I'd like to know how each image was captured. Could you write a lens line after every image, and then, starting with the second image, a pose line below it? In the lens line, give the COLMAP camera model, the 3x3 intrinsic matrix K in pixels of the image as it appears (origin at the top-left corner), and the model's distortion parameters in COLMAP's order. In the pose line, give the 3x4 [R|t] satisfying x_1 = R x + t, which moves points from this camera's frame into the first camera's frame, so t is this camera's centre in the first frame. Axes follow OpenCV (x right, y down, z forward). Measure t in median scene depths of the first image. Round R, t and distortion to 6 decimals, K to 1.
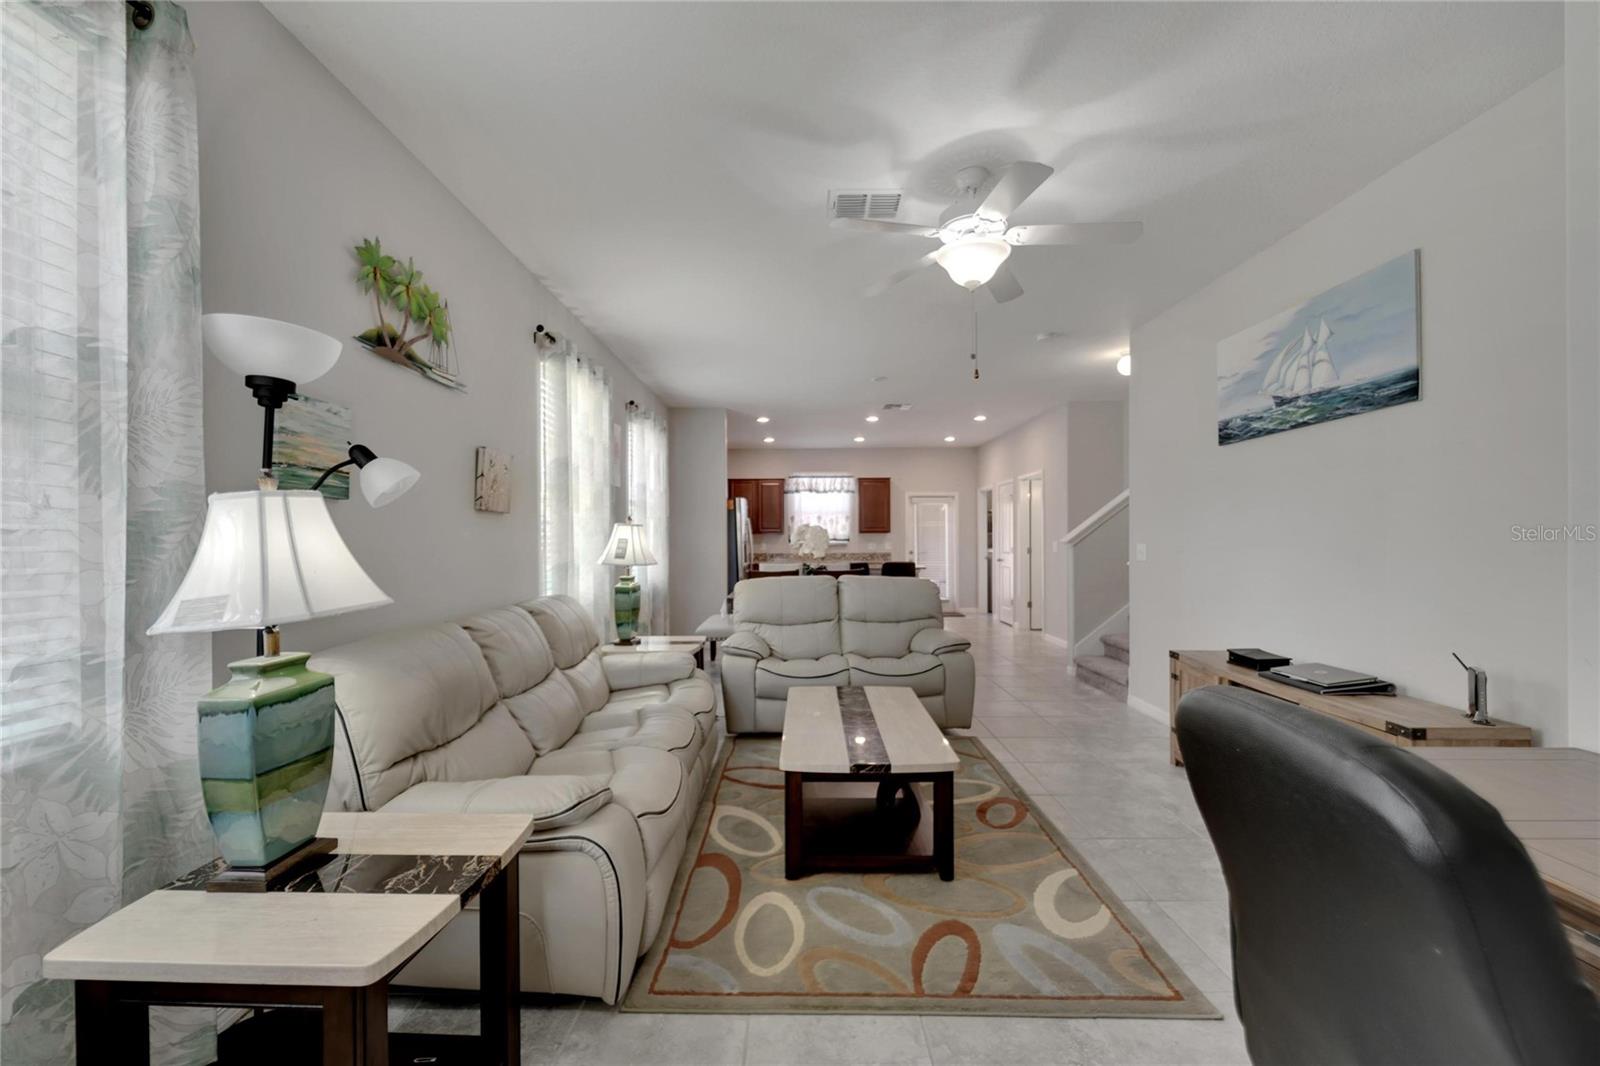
lens RADIAL K [[625.3, 0, 800.0], [0, 625.3, 533.0], [0, 0, 1]] dist [0.000411, 0.000016]
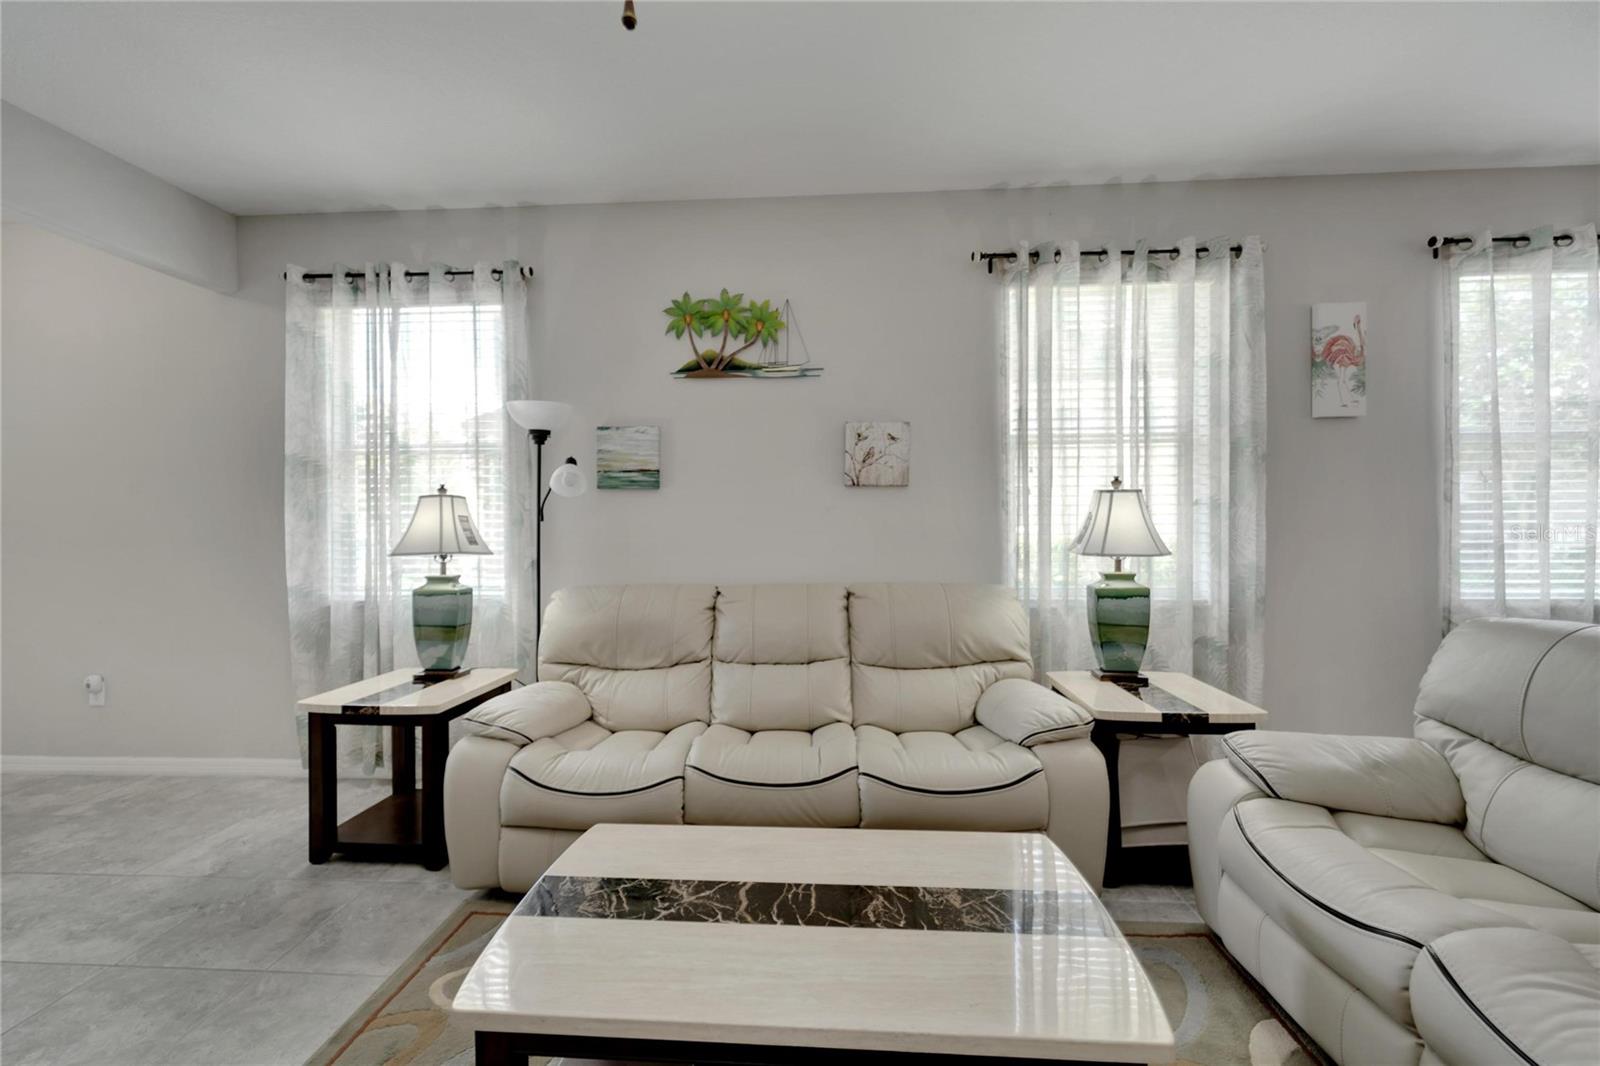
lens RADIAL K [[658.5, 0, 799.1], [0, 658.5, 523.4], [0, 0, 1]] dist [0.000593, 0.000041]
pose [[-0.053144, -0.000455, -0.998587, 0.674837], [0.013140, 0.999913, -0.001155, 0.028658], [0.998500, -0.013183, -0.053133, 1.212353]]
